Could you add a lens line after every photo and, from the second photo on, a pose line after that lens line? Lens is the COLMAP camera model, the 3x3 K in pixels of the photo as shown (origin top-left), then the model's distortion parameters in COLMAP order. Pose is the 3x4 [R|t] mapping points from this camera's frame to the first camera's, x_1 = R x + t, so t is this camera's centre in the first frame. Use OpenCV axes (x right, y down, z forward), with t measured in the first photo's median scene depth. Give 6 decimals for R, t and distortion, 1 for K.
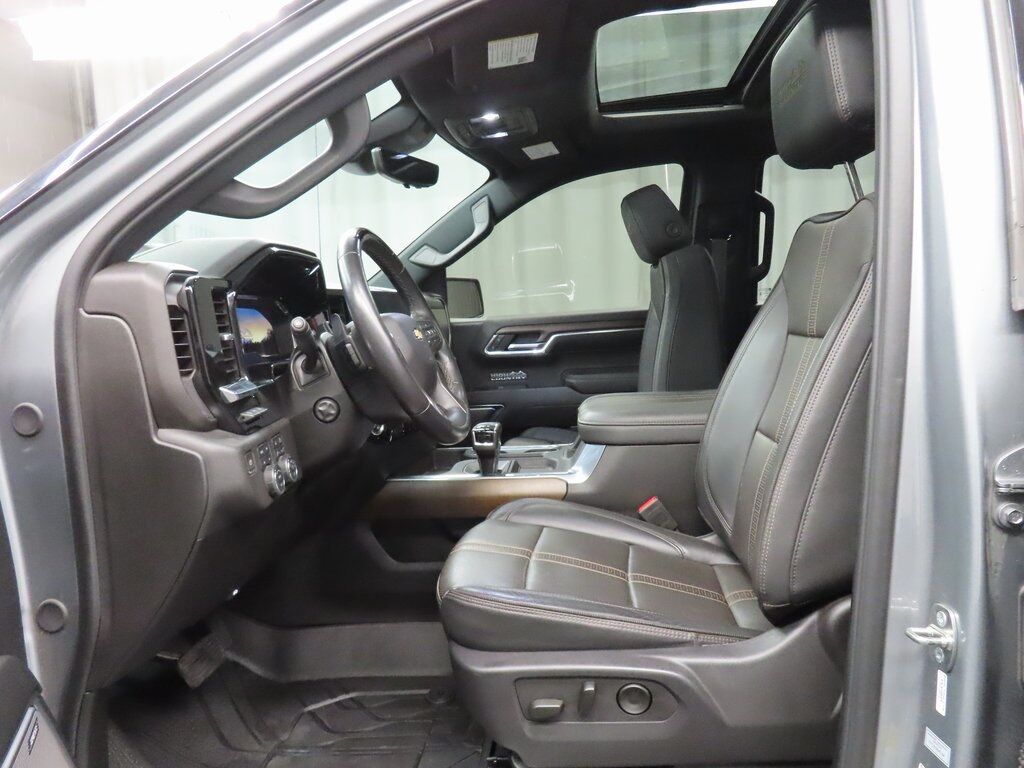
lens RADIAL K [[735.3, 0, 512.0], [0, 735.3, 384.0], [0, 0, 1]] dist [-0.012255, 0.005362]
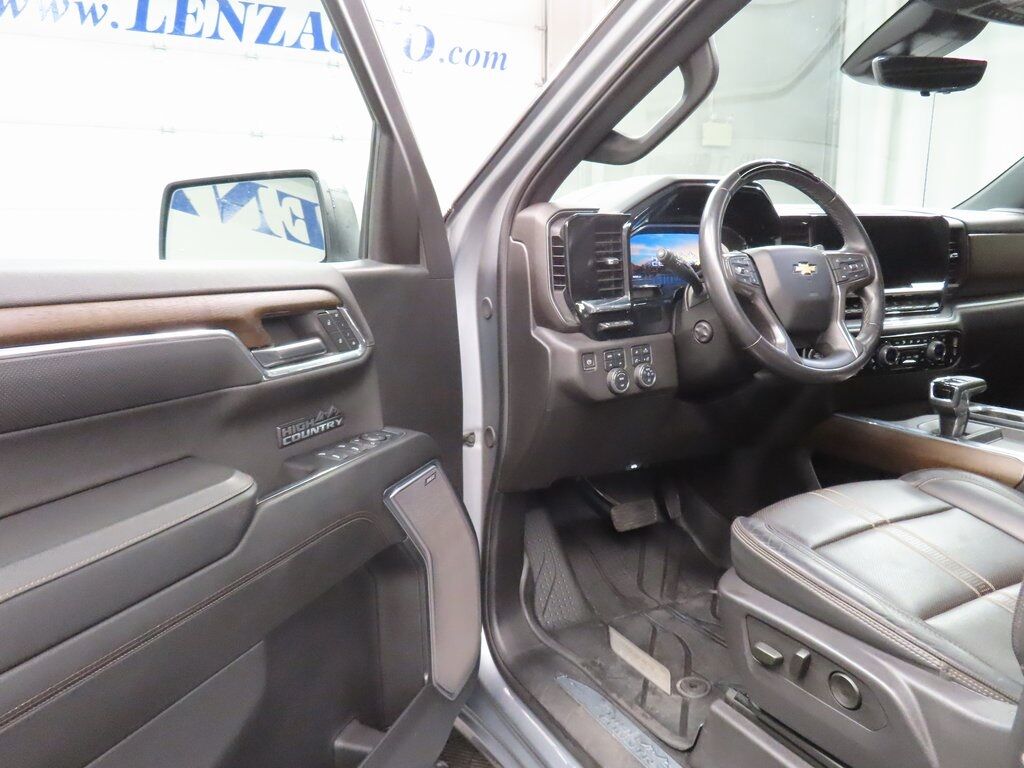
lens RADIAL K [[719.1, 0, 512.0], [0, 719.1, 384.0], [0, 0, 1]] dist [0.013556, -0.000857]
pose [[0.583964, 0.200447, -0.786643, 0.542454], [-0.095216, 0.979259, 0.178845, -0.065566], [0.806176, -0.029538, 0.590938, 0.140044]]
